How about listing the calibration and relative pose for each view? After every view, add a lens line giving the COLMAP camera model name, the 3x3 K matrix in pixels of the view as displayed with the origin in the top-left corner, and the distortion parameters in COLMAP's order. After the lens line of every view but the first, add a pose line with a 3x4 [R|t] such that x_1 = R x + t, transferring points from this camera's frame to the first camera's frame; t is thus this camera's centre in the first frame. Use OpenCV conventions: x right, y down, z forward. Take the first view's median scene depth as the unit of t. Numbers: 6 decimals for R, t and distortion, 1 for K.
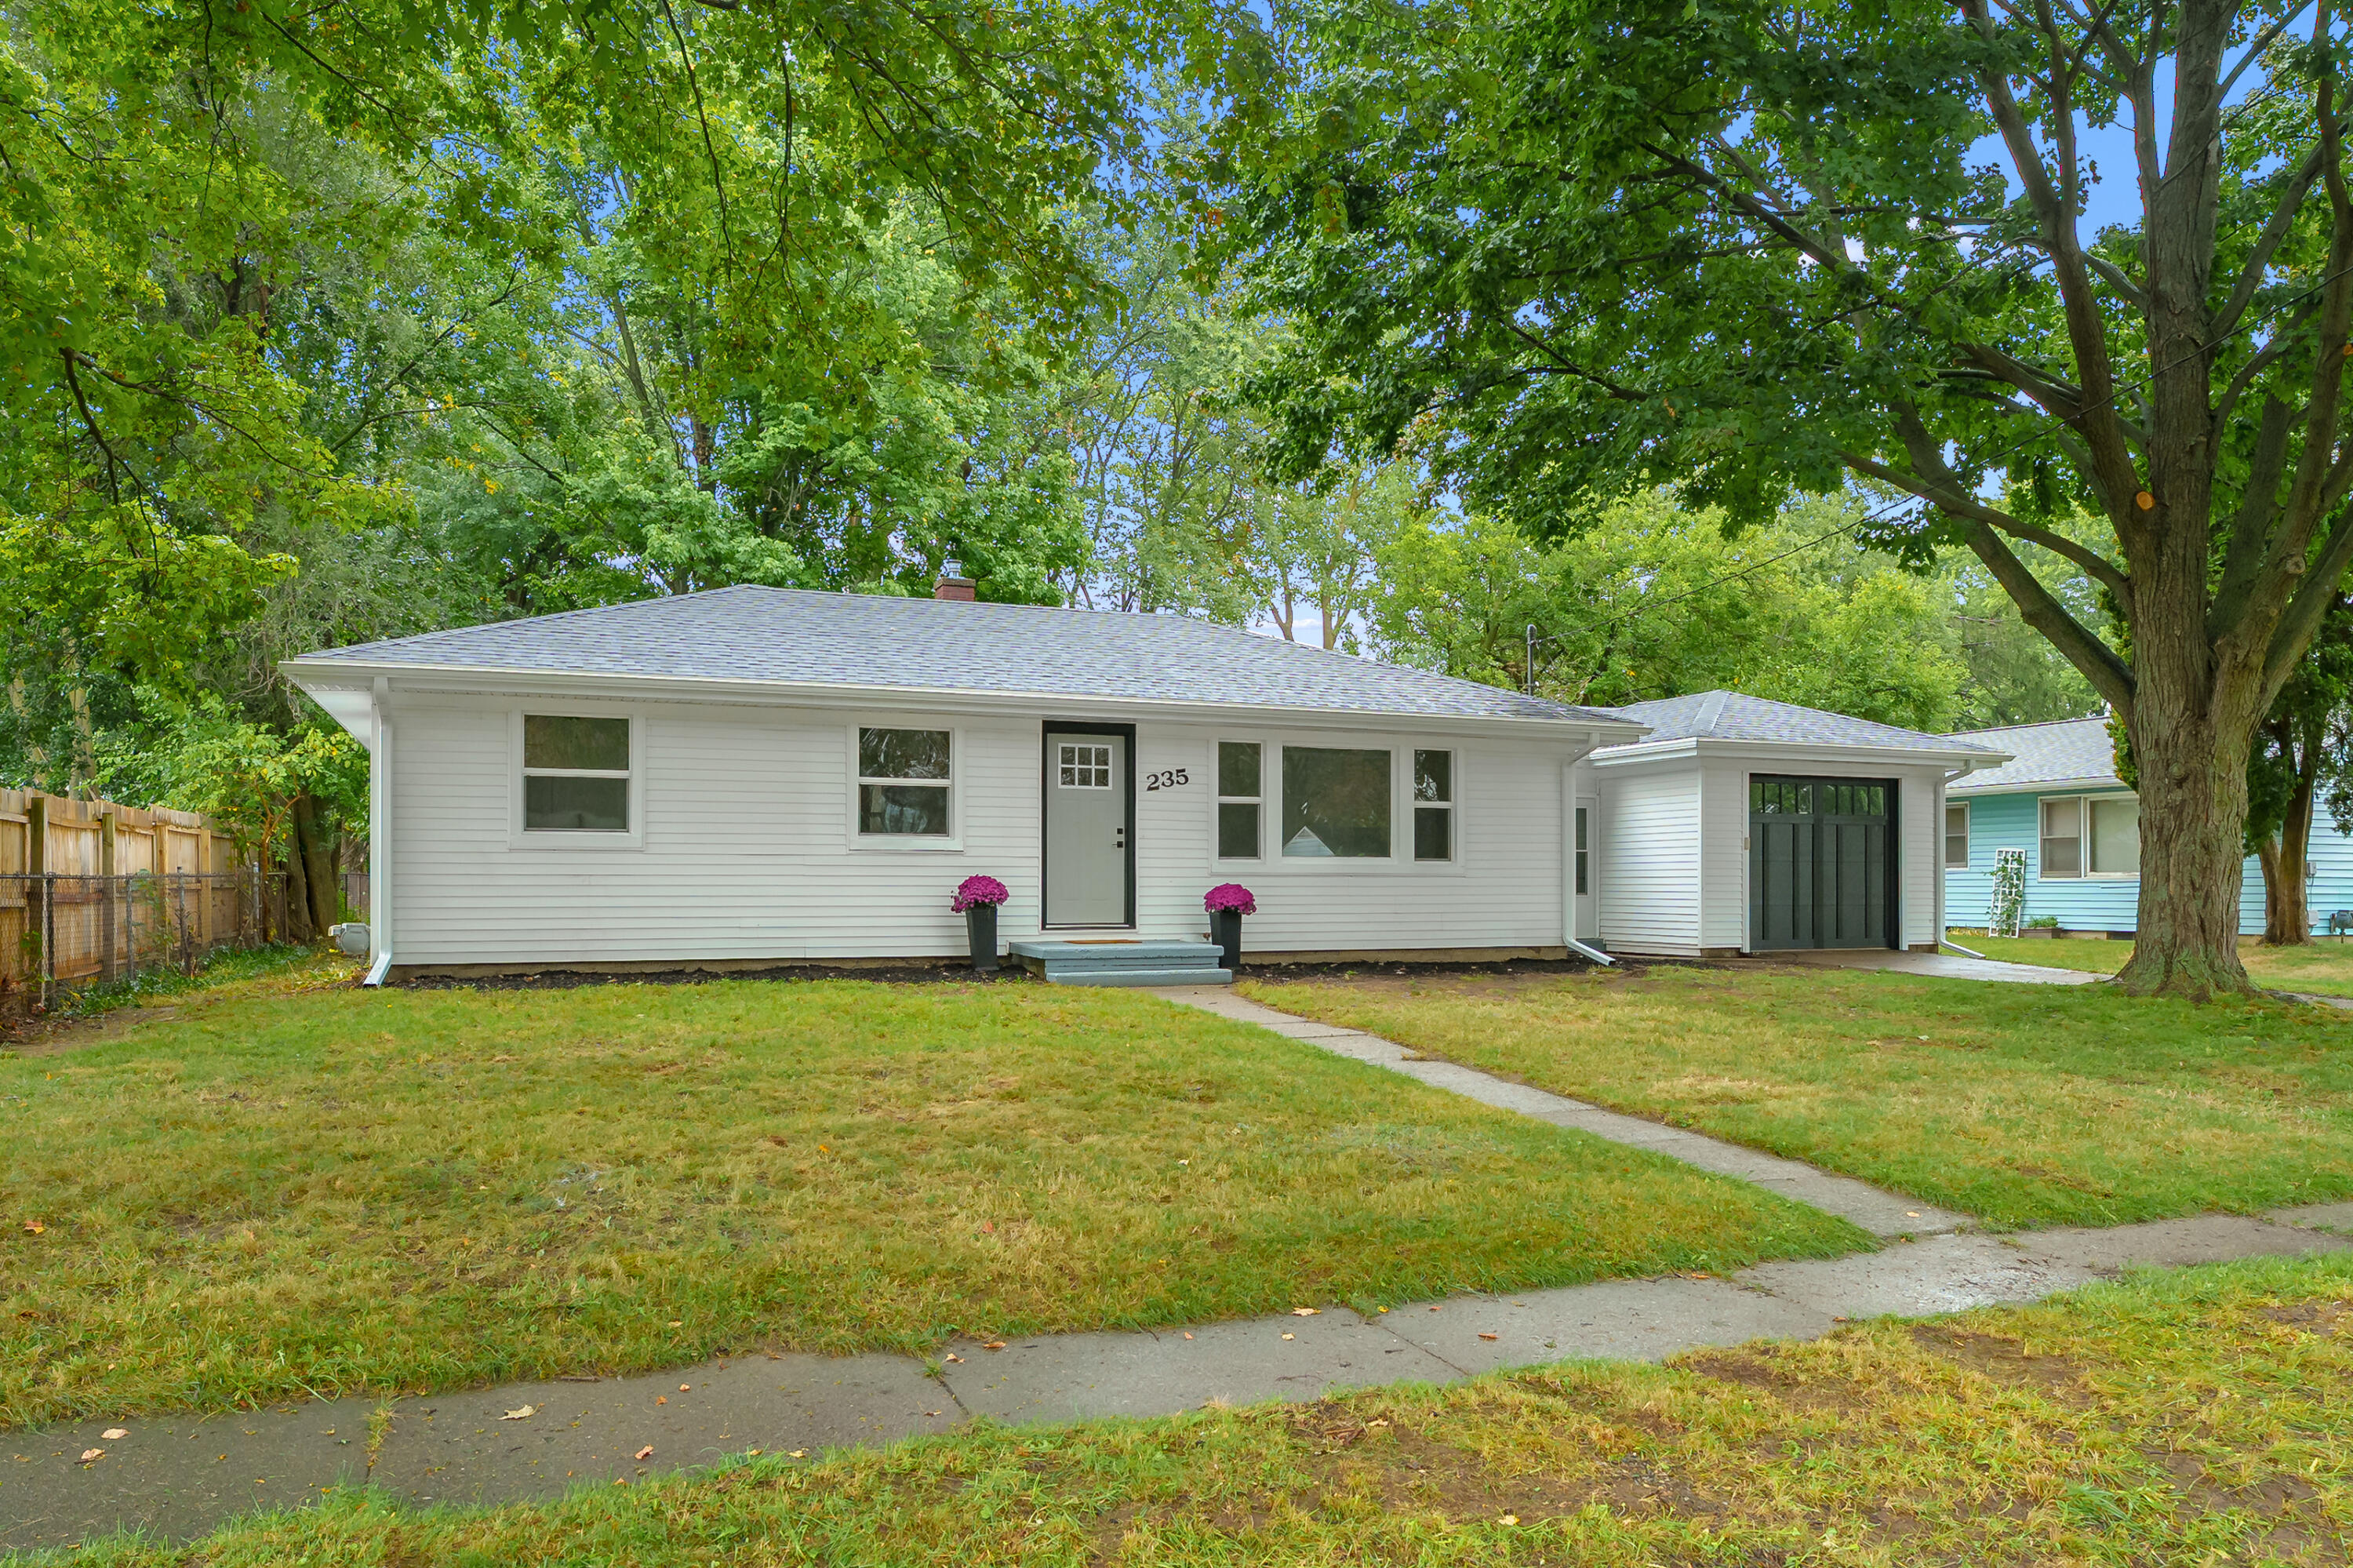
lens RADIAL K [[1508.5, 0, 1184.4], [0, 1508.5, 873.2], [0, 0, 1]] dist [0.002172, -0.000730]
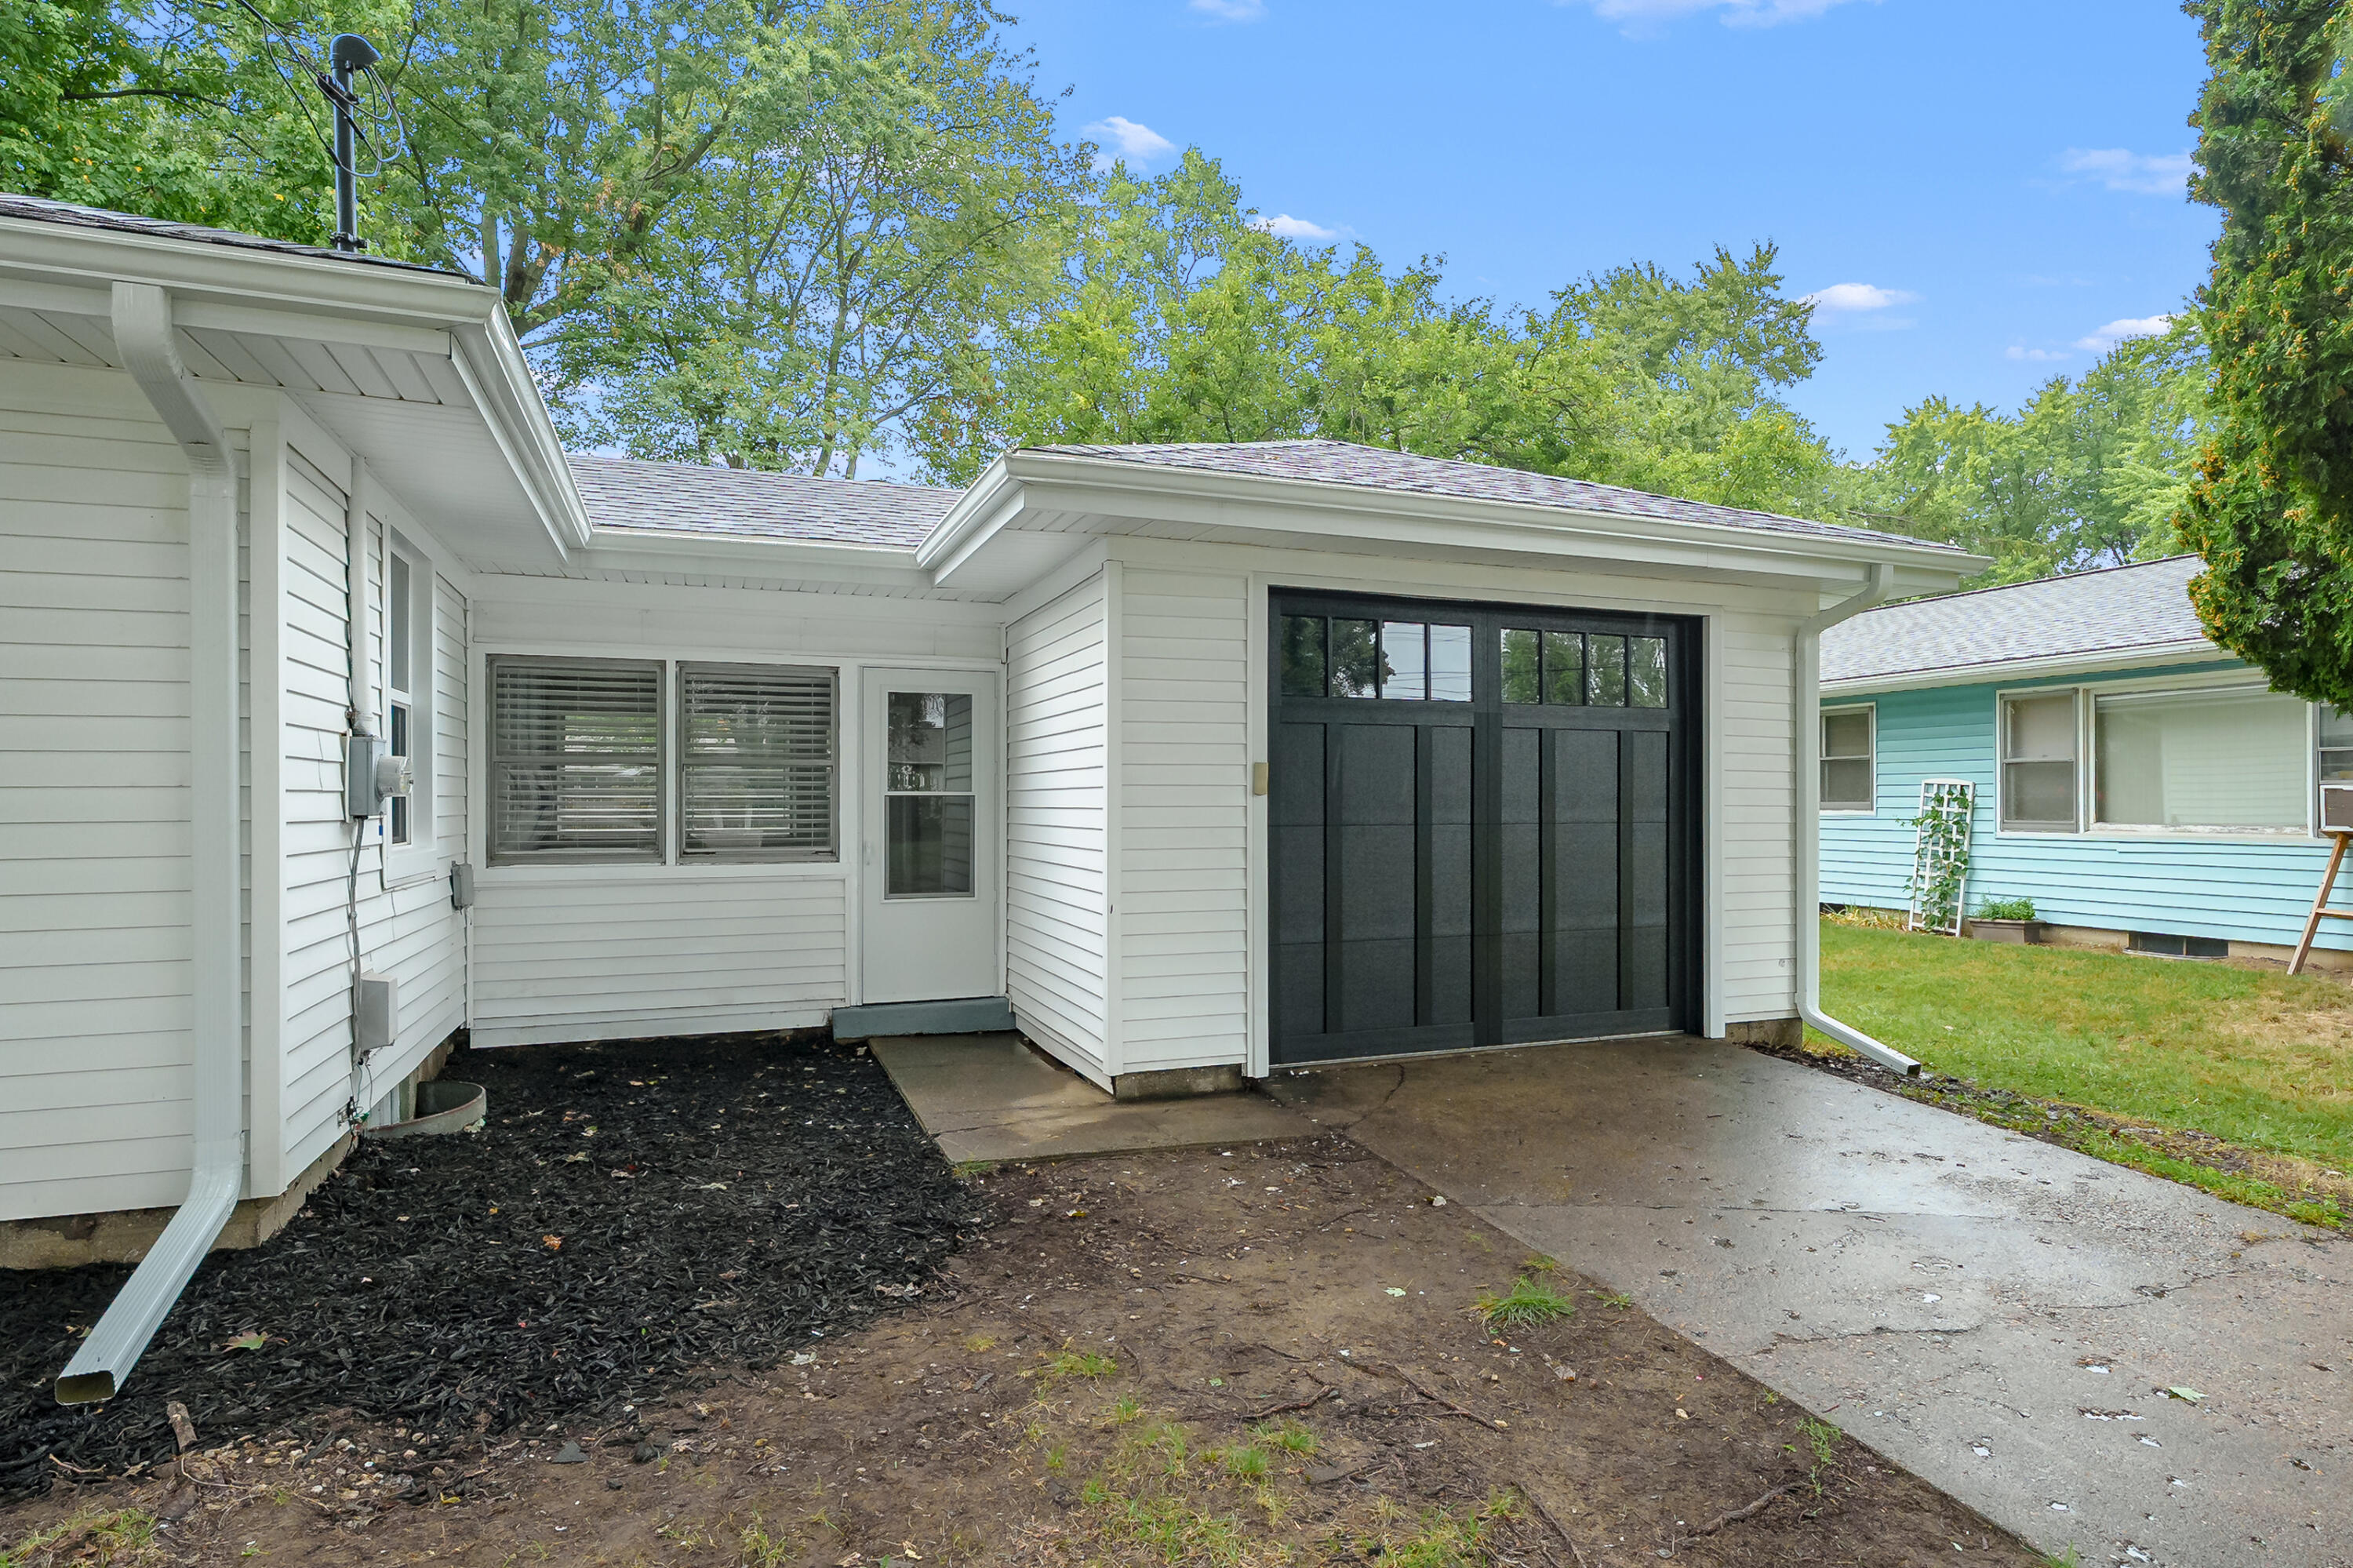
lens RADIAL K [[1306.9, 0, 1171.9], [0, 1306.9, 785.5], [0, 0, 1]] dist [-0.000797, 0.000809]
pose [[0.999900, 0.001343, -0.014043, 0.461419], [-0.001410, 0.999988, -0.004732, -0.020205], [0.014036, 0.004752, 0.999890, 0.888511]]
